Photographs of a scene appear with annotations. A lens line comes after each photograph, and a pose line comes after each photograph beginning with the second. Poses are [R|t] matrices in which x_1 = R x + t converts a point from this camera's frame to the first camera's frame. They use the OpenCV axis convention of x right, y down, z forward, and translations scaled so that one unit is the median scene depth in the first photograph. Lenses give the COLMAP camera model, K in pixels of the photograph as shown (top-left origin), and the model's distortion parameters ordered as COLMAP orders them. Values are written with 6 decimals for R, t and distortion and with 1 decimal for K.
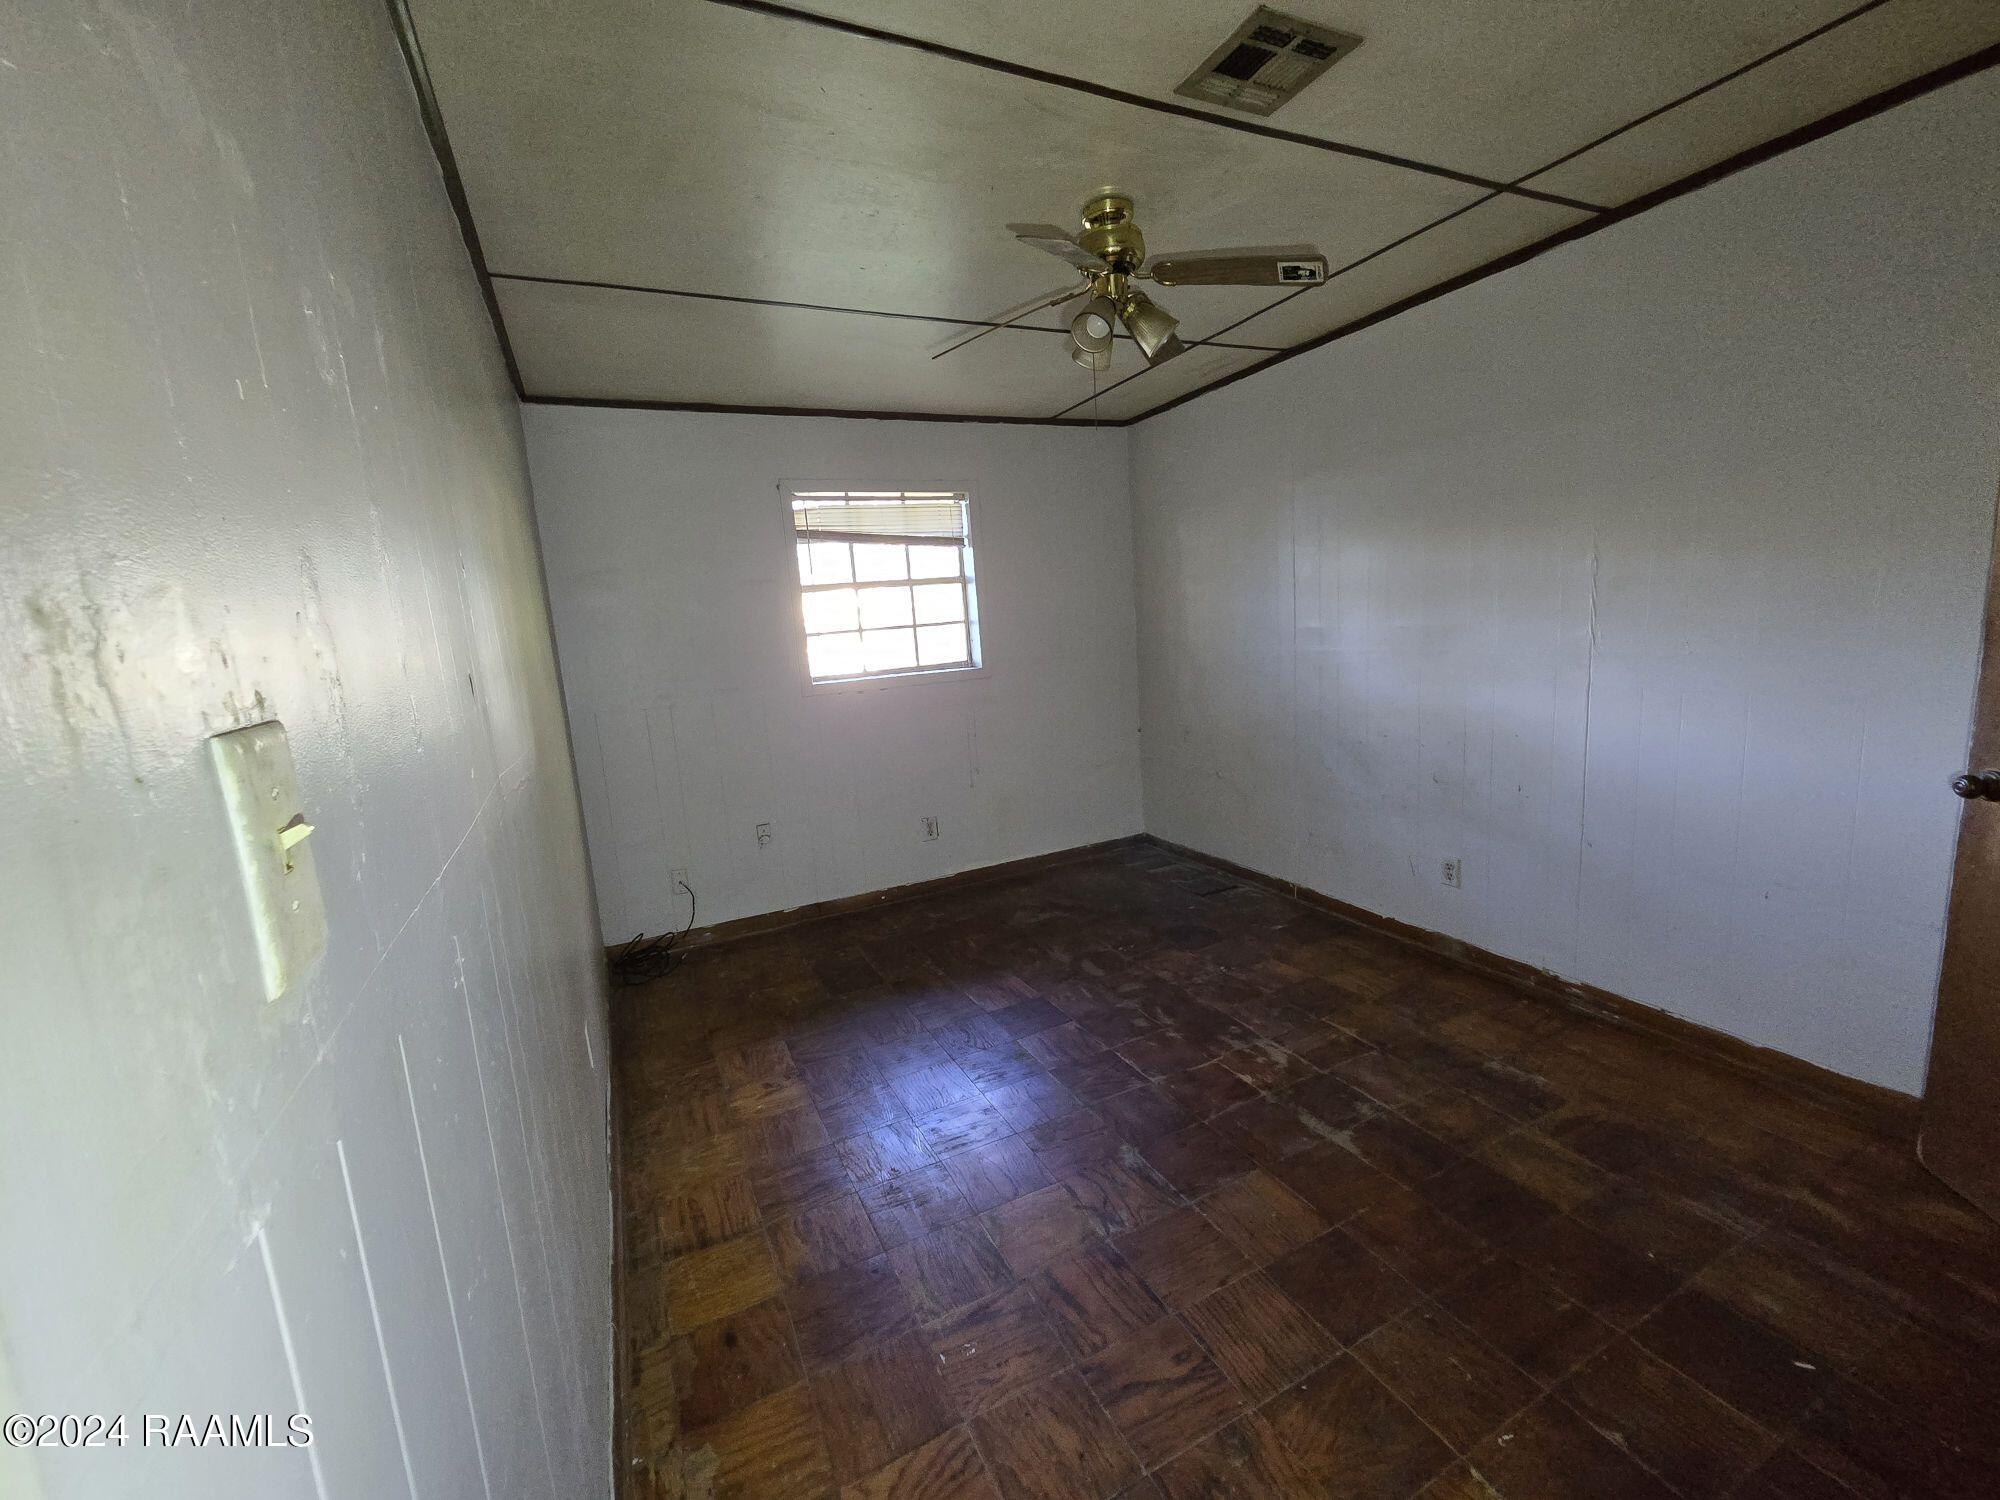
lens RADIAL K [[824.2, 0, 1000.0], [0, 824.2, 750.0], [0, 0, 1]] dist [0.000042, 0.000137]
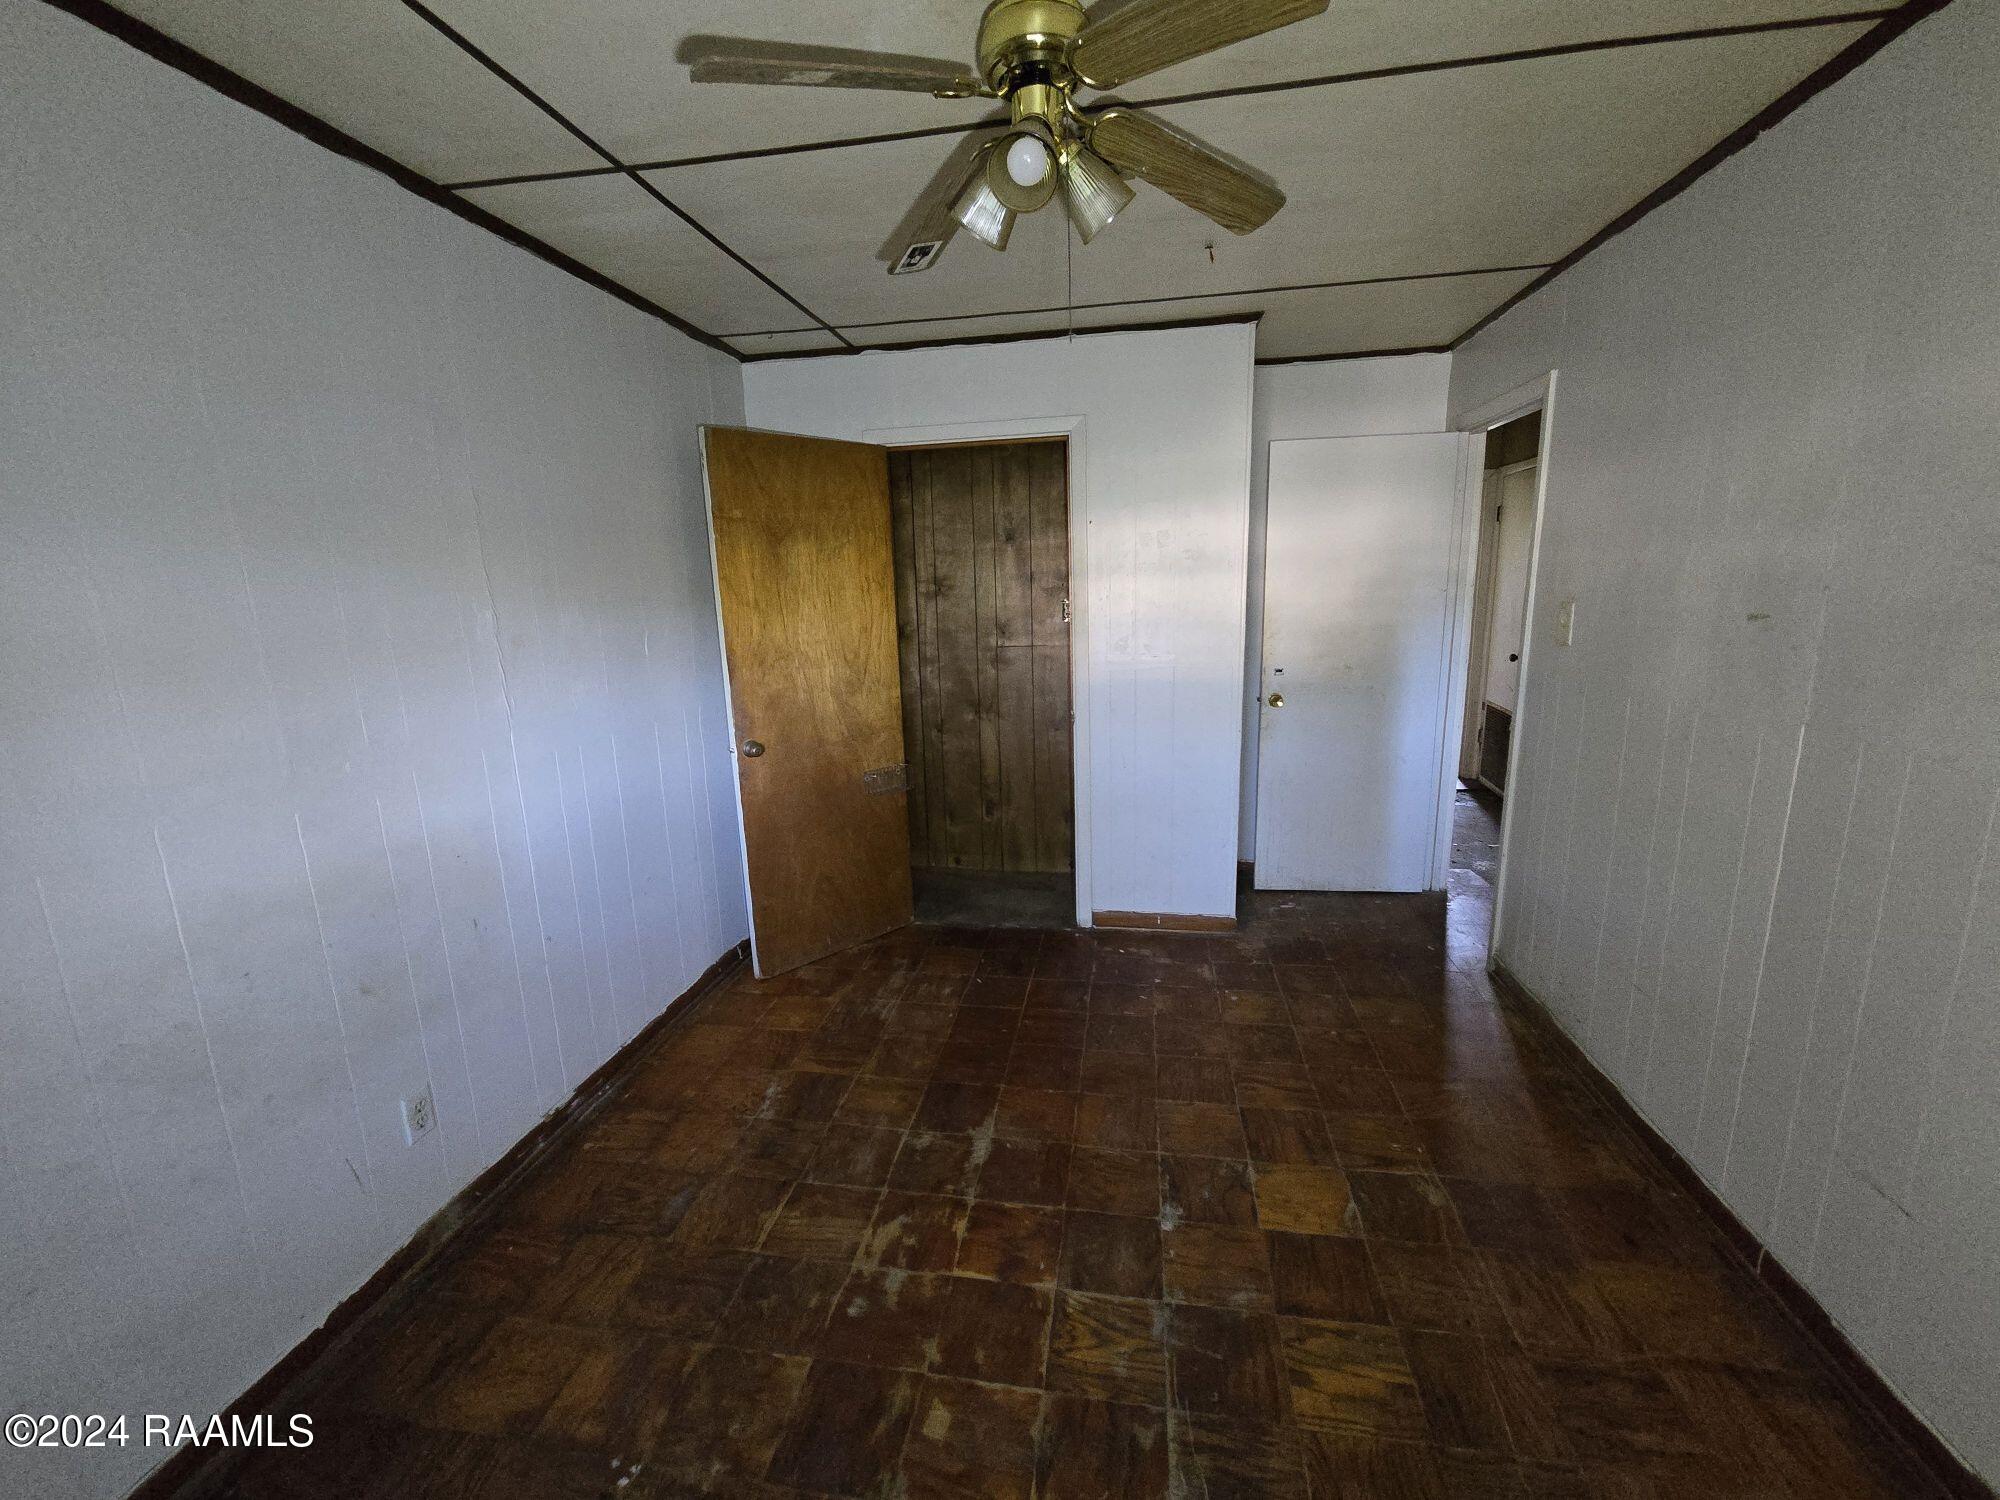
lens RADIAL K [[813.8, 0, 1000.0], [0, 813.8, 750.0], [0, 0, 1]] dist [0.000765, 0.000131]
pose [[-0.810130, -0.025548, 0.585693, -0.177213], [0.178407, 0.940922, 0.287815, -0.249154], [-0.558444, 0.337659, -0.757711, 1.393730]]
